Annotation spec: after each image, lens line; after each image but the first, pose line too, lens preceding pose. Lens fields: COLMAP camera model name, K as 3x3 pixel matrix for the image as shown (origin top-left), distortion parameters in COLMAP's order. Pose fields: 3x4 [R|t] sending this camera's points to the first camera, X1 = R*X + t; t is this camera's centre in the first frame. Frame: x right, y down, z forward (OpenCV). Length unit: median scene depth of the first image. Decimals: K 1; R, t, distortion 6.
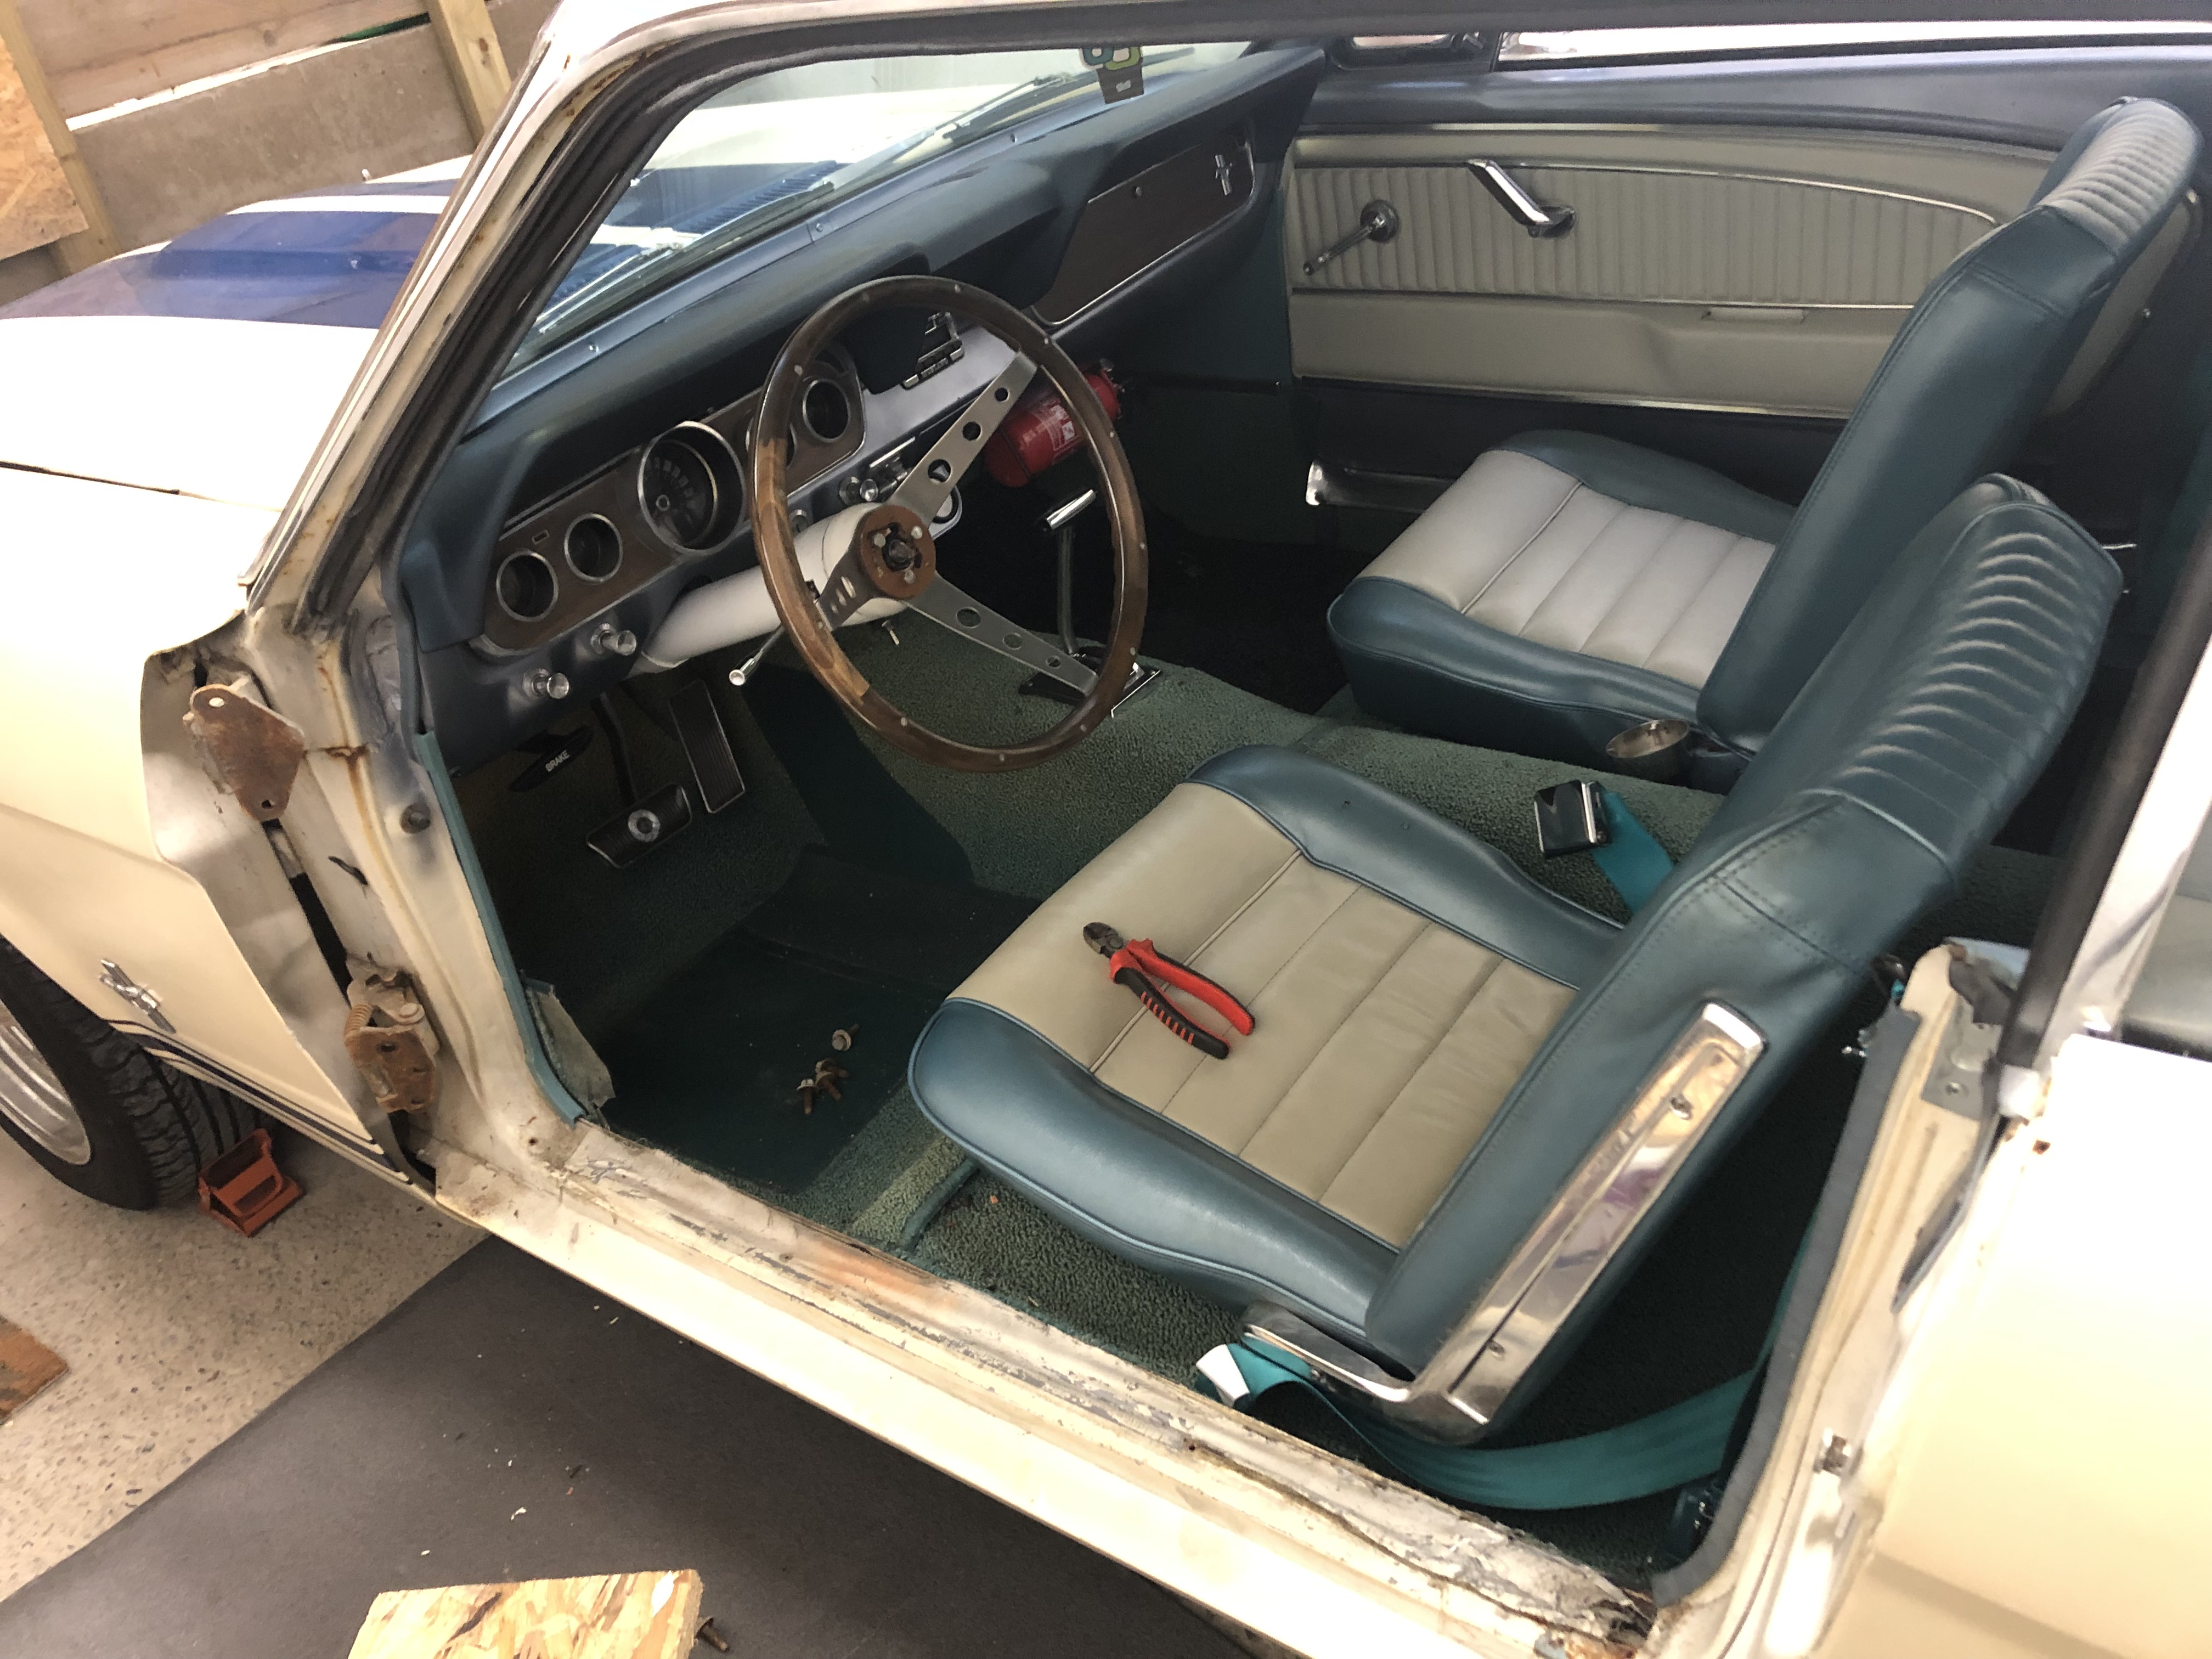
lens RADIAL K [[1740.8, 0, 1106.0], [0, 1740.8, 829.5], [0, 0, 1]] dist [0.006349, 0.000773]
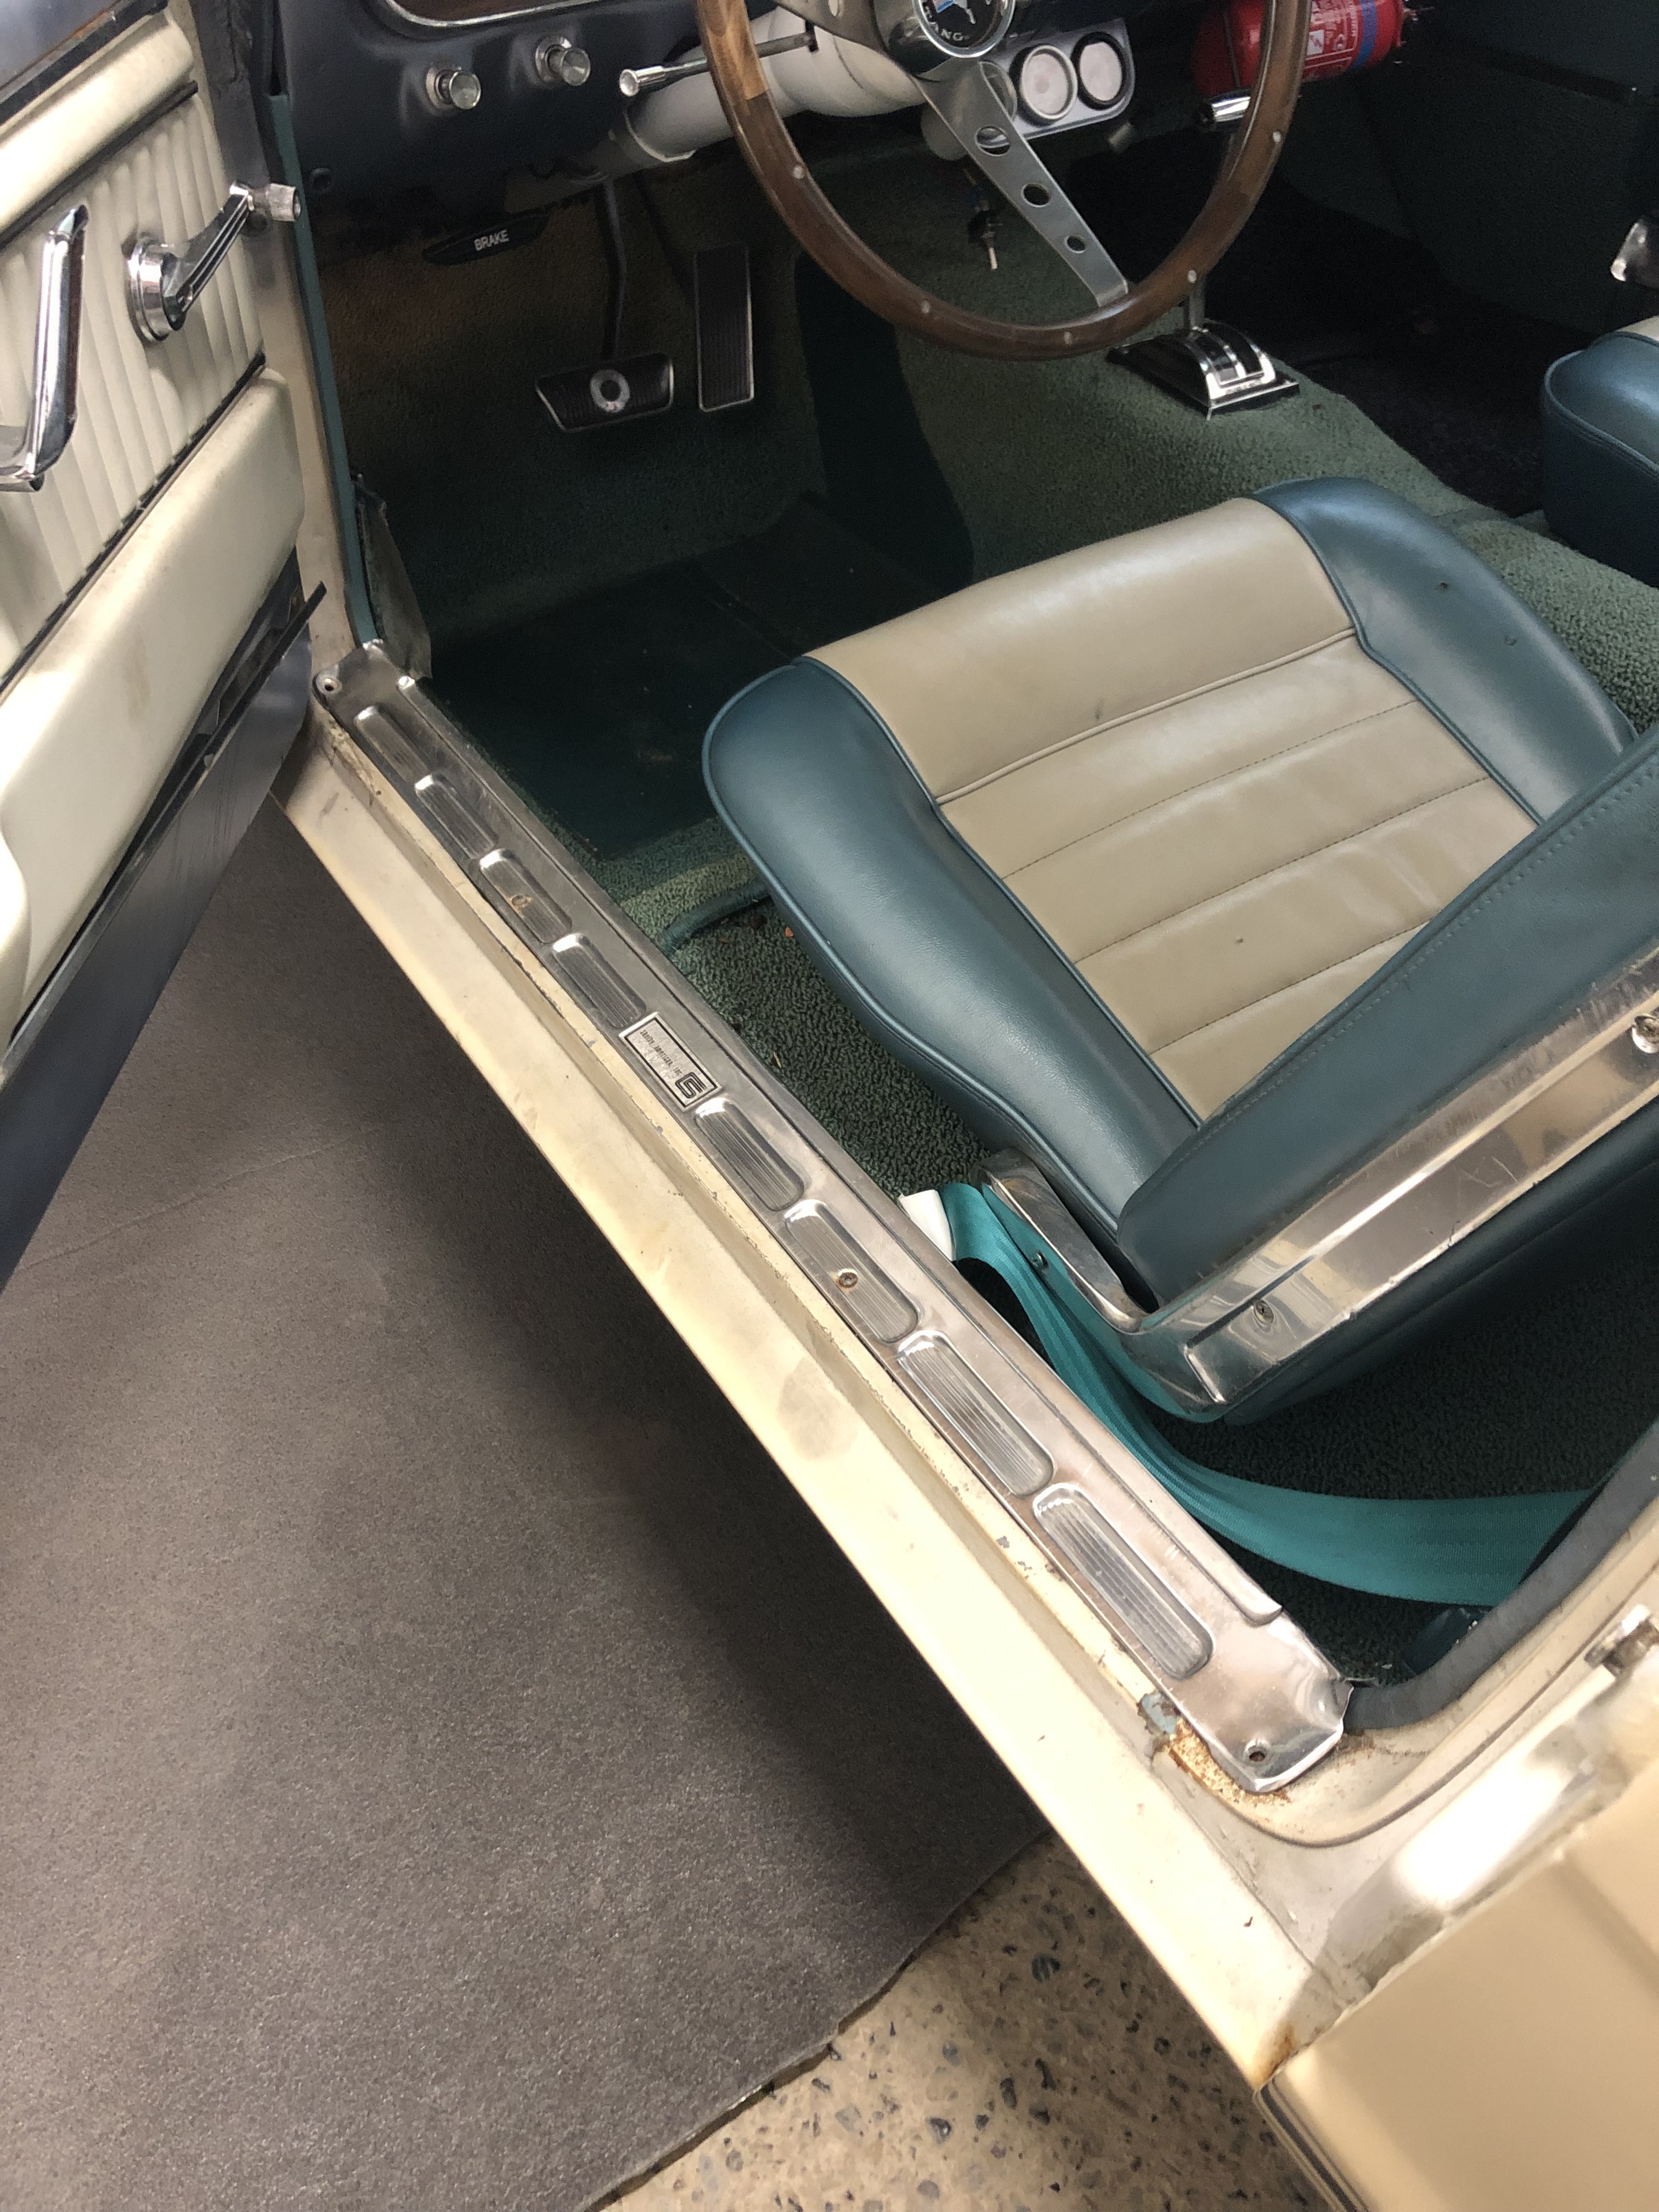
lens RADIAL K [[1813.3, 0, 840.5], [0, 1813.3, 1094.0], [0, 0, 1]] dist [0.005693, -0.007422]
pose [[0.922388, 0.351673, -0.159772, 0.122948], [-0.304747, 0.916708, 0.258411, 0.069407], [0.237340, -0.189665, 0.952731, 0.239635]]
